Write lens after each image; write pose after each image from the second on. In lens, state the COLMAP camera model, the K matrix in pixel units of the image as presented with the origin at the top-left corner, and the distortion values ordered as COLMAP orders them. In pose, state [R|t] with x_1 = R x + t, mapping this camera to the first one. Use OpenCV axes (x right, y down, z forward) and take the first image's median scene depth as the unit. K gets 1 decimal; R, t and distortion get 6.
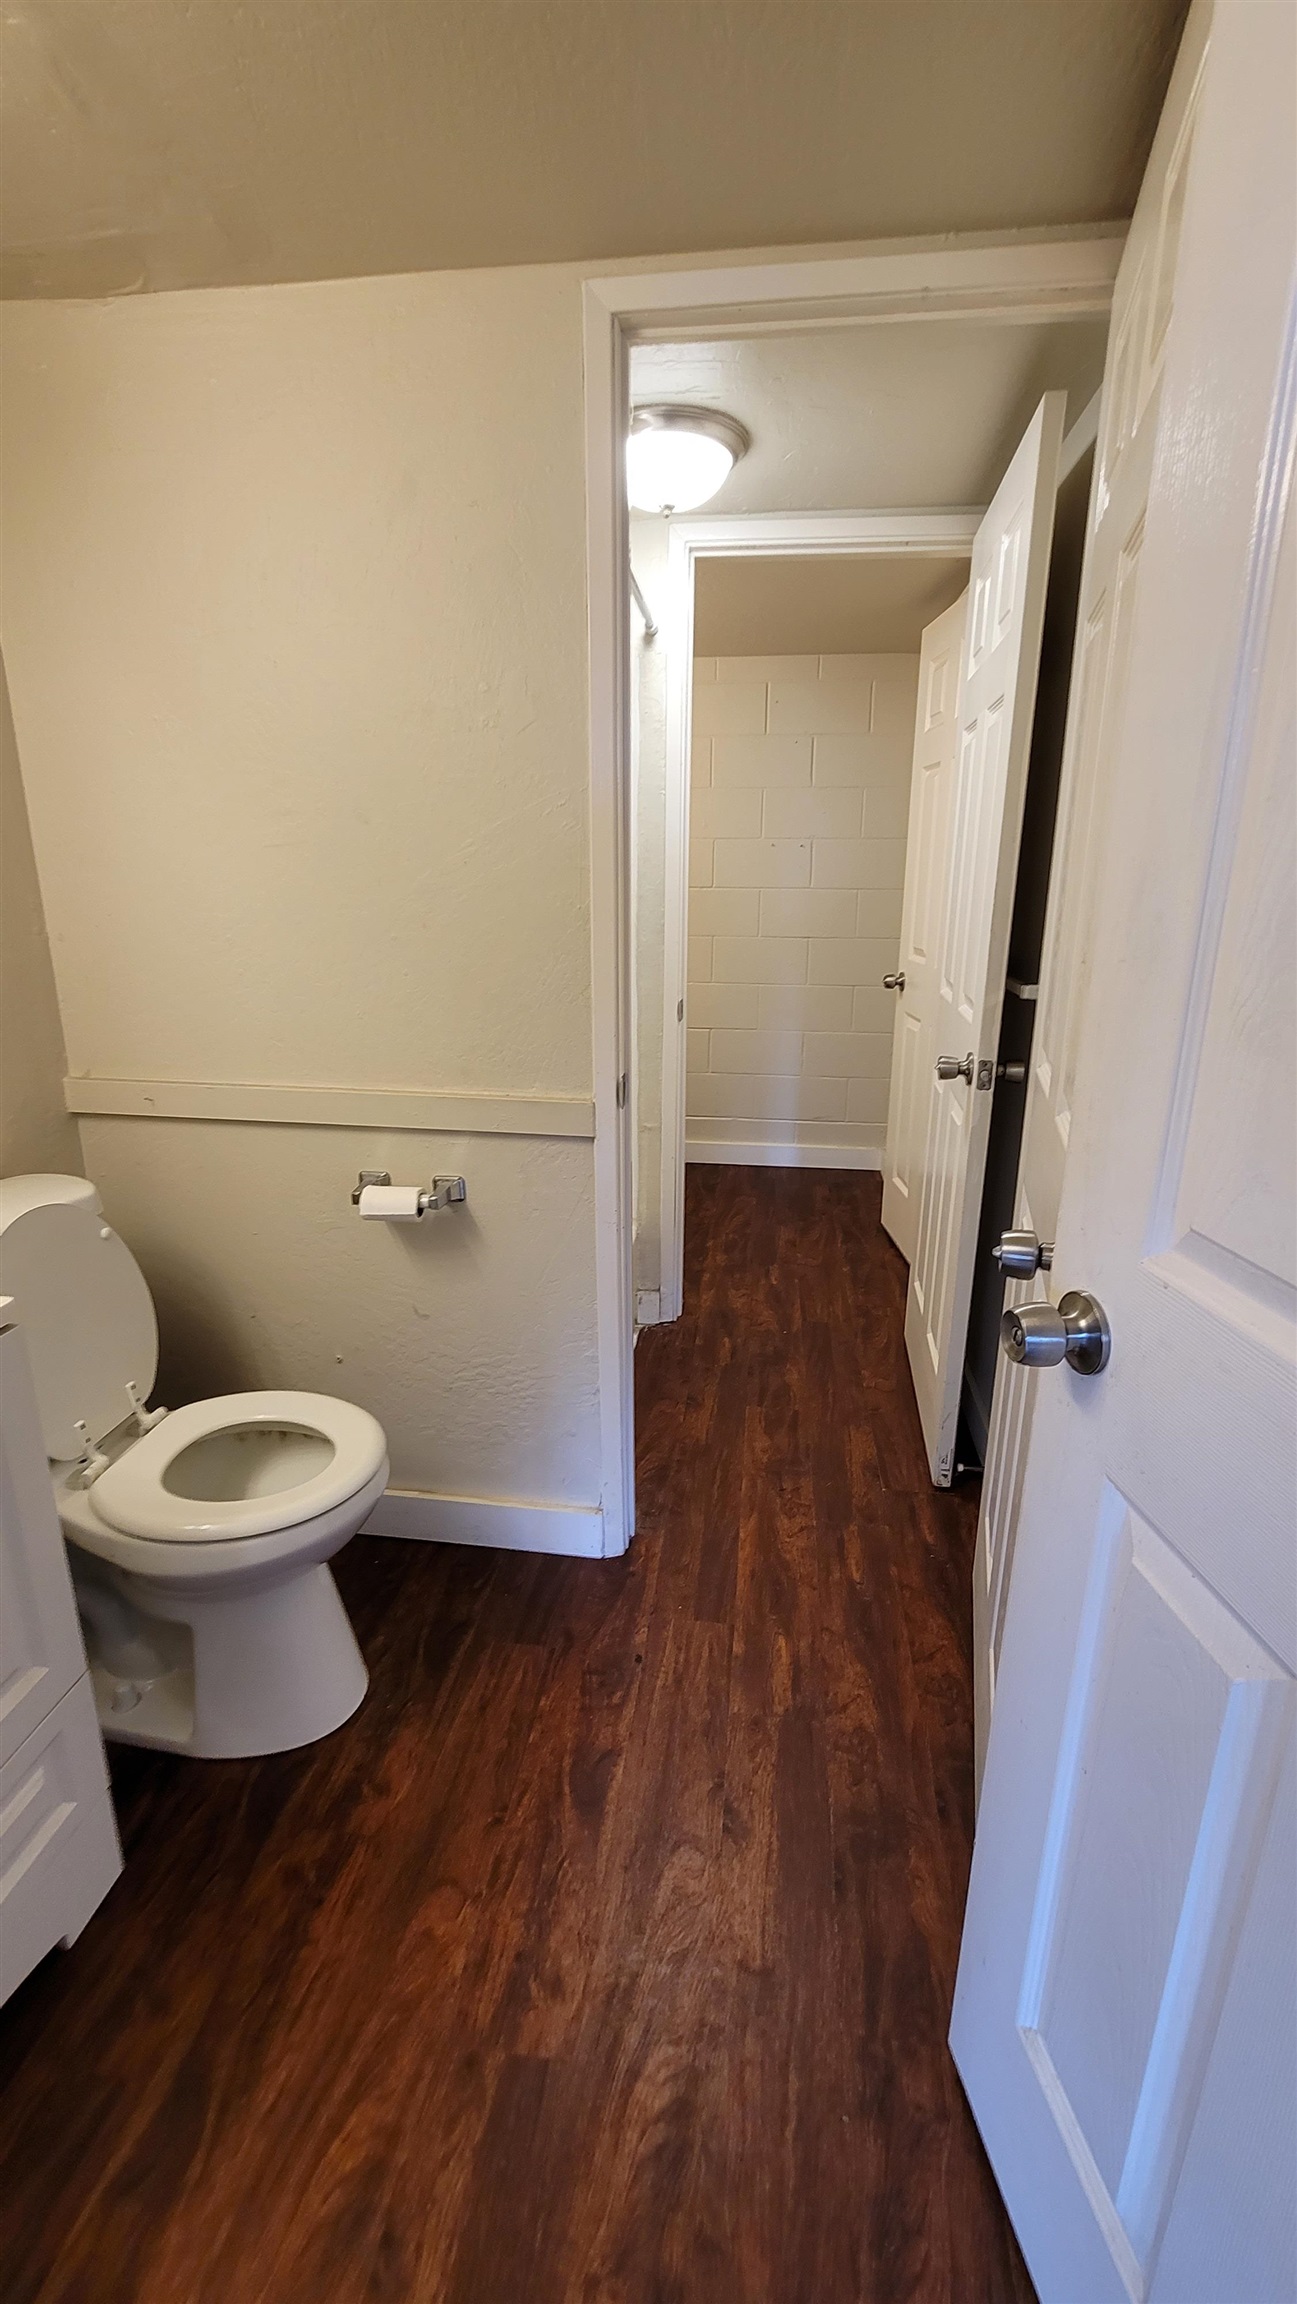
lens RADIAL K [[949.0, 0, 650.1], [0, 949.0, 1148.4], [0, 0, 1]] dist [-0.006069, 0.000587]
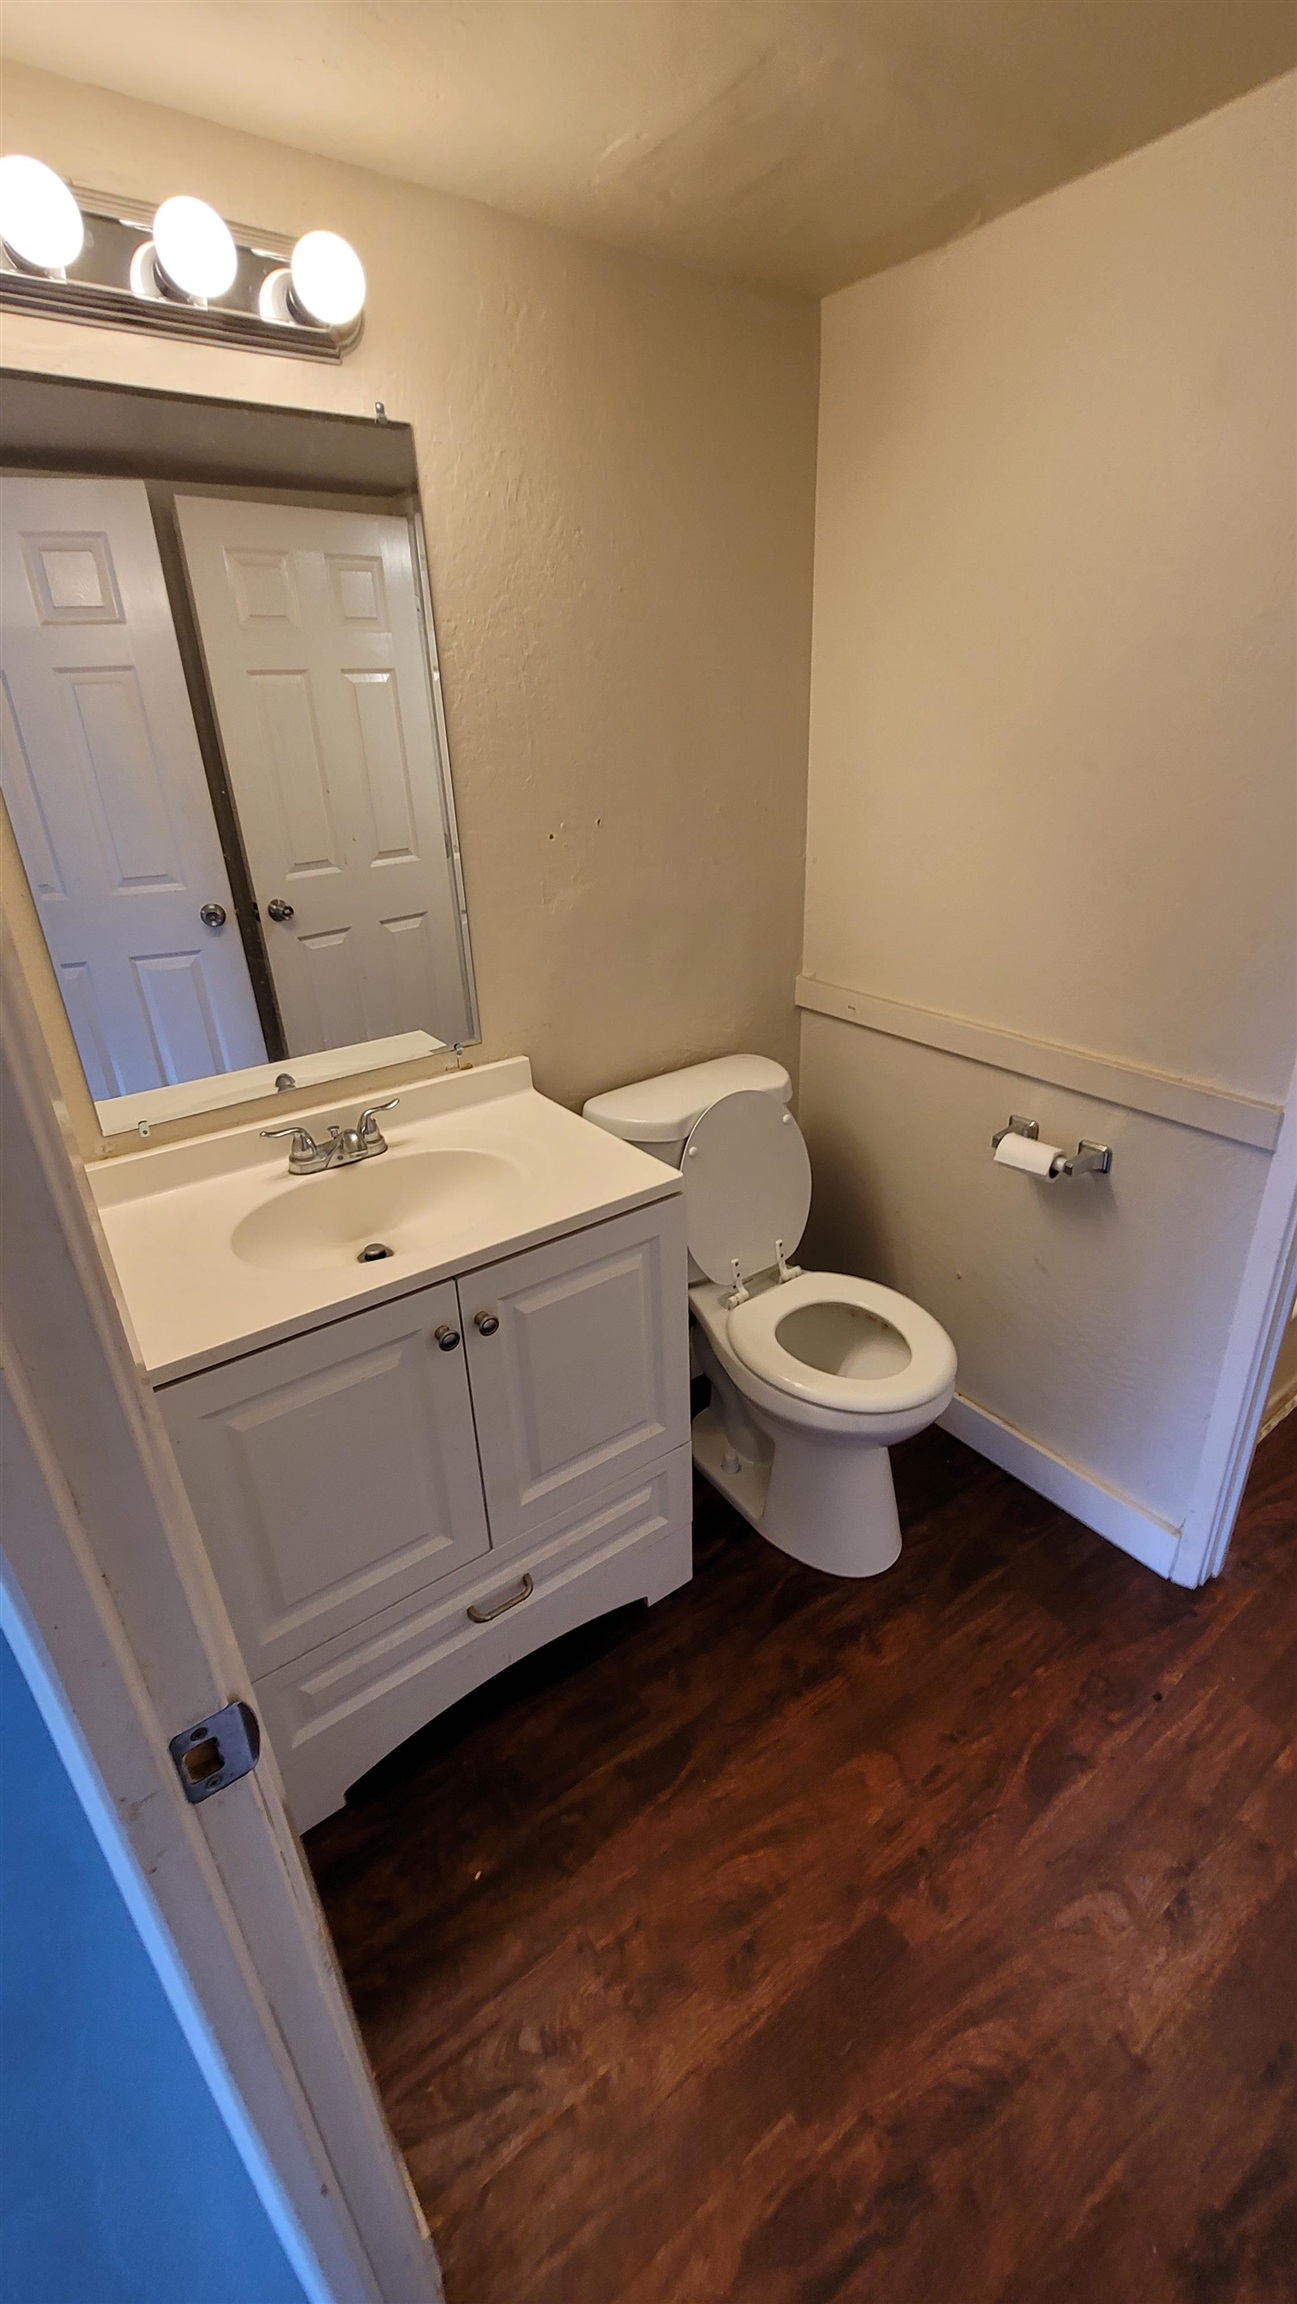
lens RADIAL K [[949.0, 0, 642.0], [0, 949.0, 1142.4], [0, 0, 1]] dist [-0.006069, 0.000587]
pose [[0.686747, 0.271461, -0.674305, 0.138103], [-0.161979, 0.961475, 0.222101, -0.131144], [0.708619, -0.043304, 0.704261, 0.006138]]
